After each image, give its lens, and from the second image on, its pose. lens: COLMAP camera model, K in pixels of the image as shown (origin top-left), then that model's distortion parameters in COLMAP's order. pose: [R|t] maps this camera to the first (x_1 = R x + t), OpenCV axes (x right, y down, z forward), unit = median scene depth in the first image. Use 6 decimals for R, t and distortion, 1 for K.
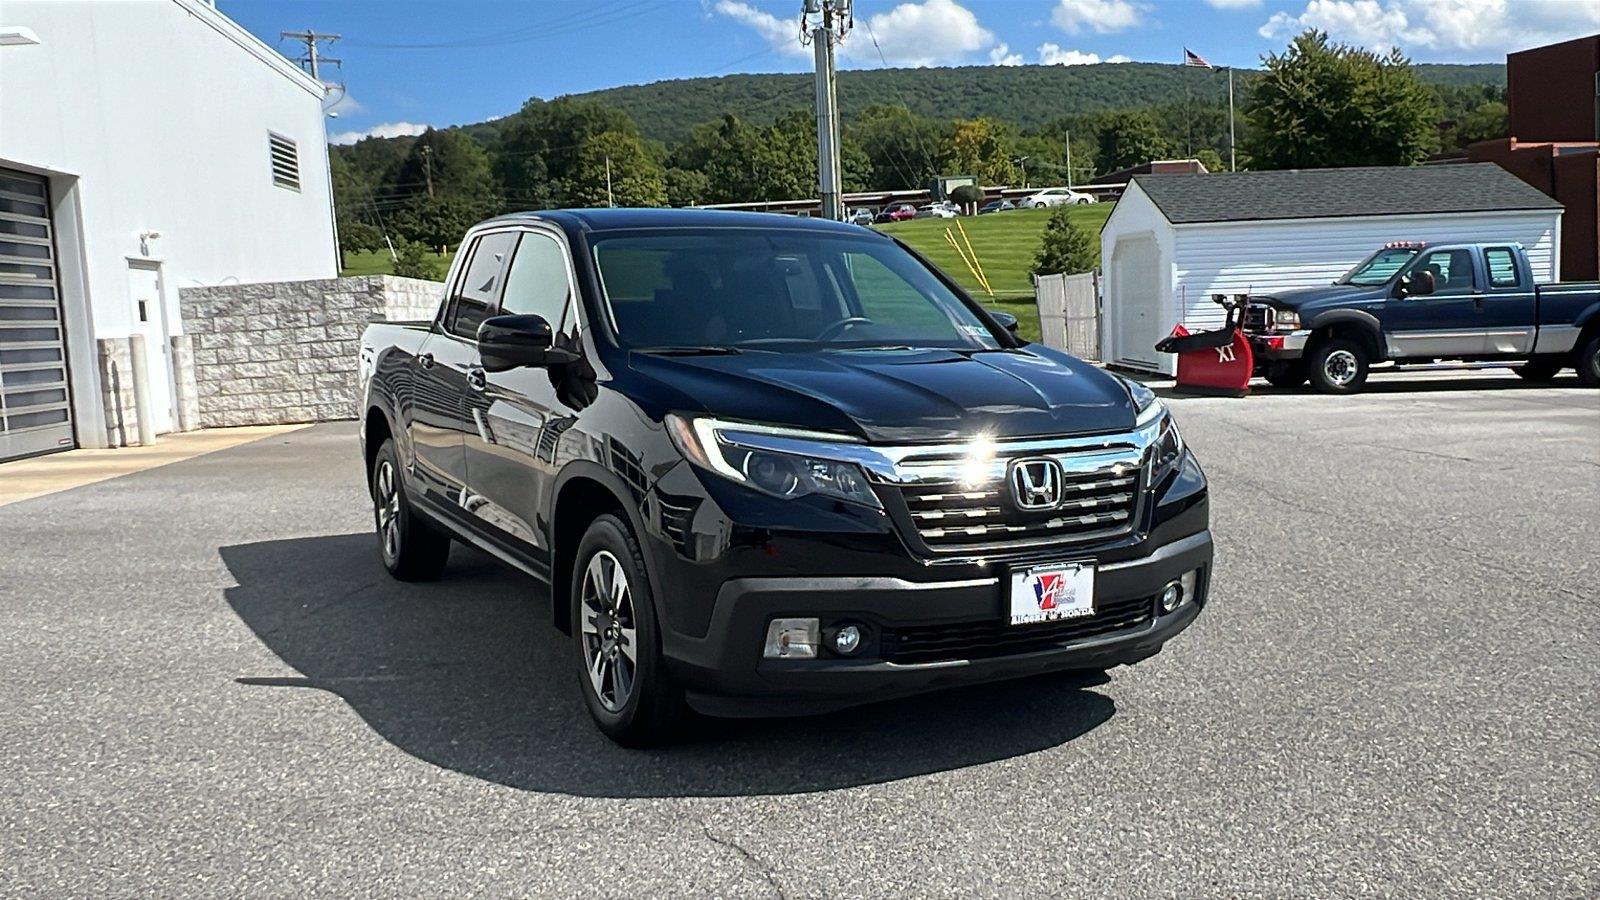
lens RADIAL K [[1399.0, 0, 795.1], [0, 1399.0, 449.5], [0, 0, 1]] dist [-0.001725, -0.000553]
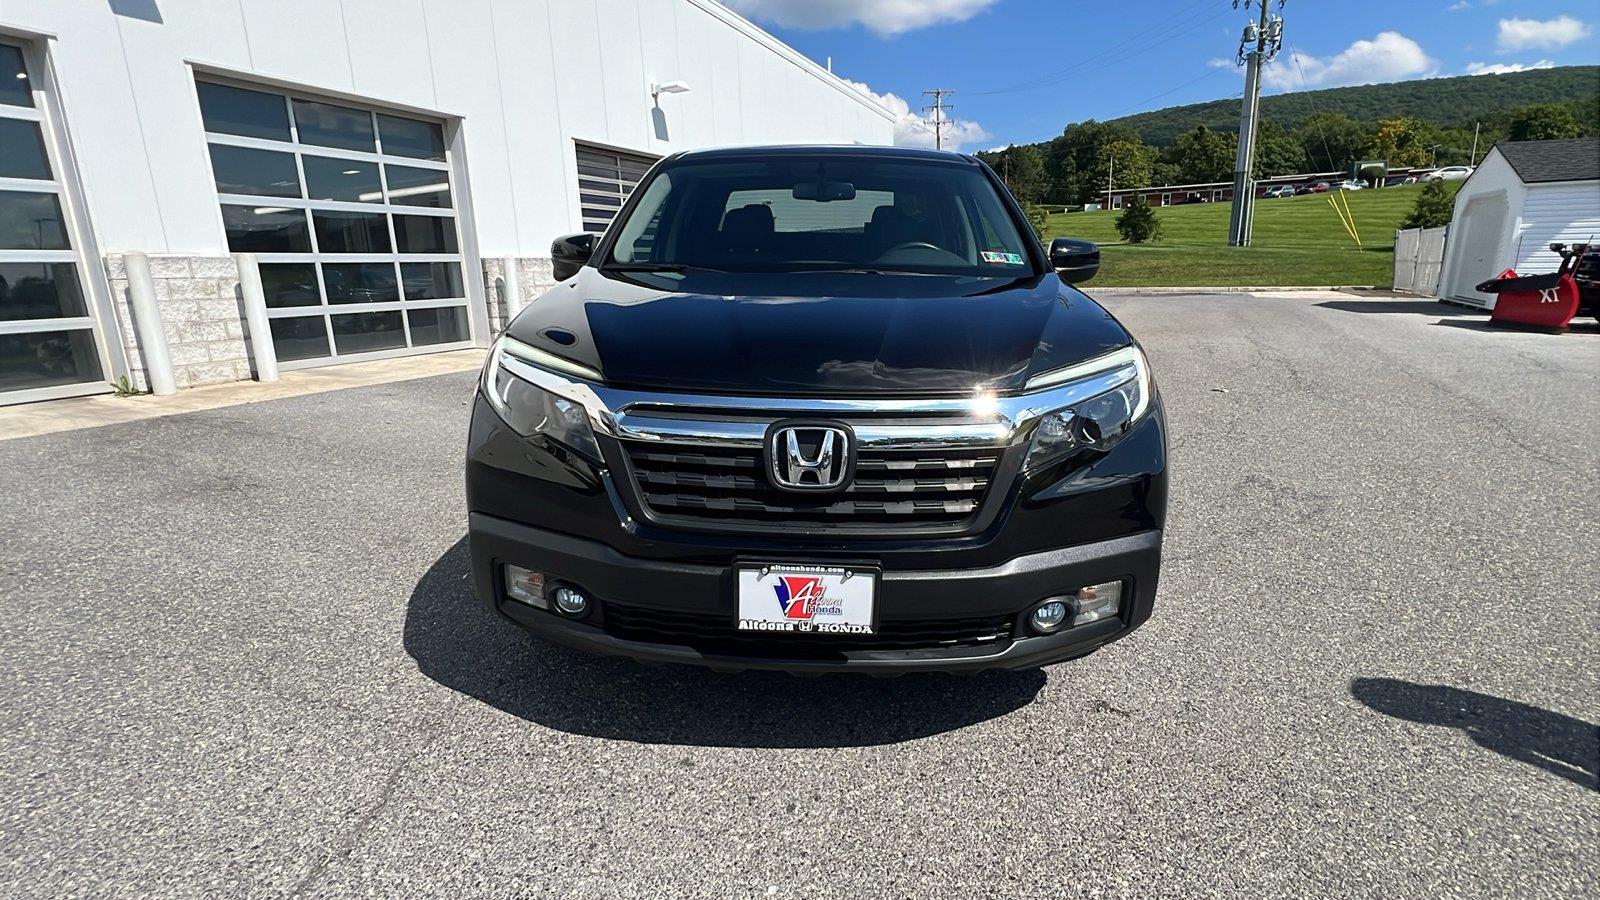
lens RADIAL K [[736.4, 0, 796.1], [0, 736.4, 449.6], [0, 0, 1]] dist [-0.004653, 0.001155]
pose [[0.864165, 0.147490, -0.481109, 0.072427], [-0.066611, 0.981197, 0.181152, -0.010308], [0.498781, -0.124498, 0.857740, 0.131840]]
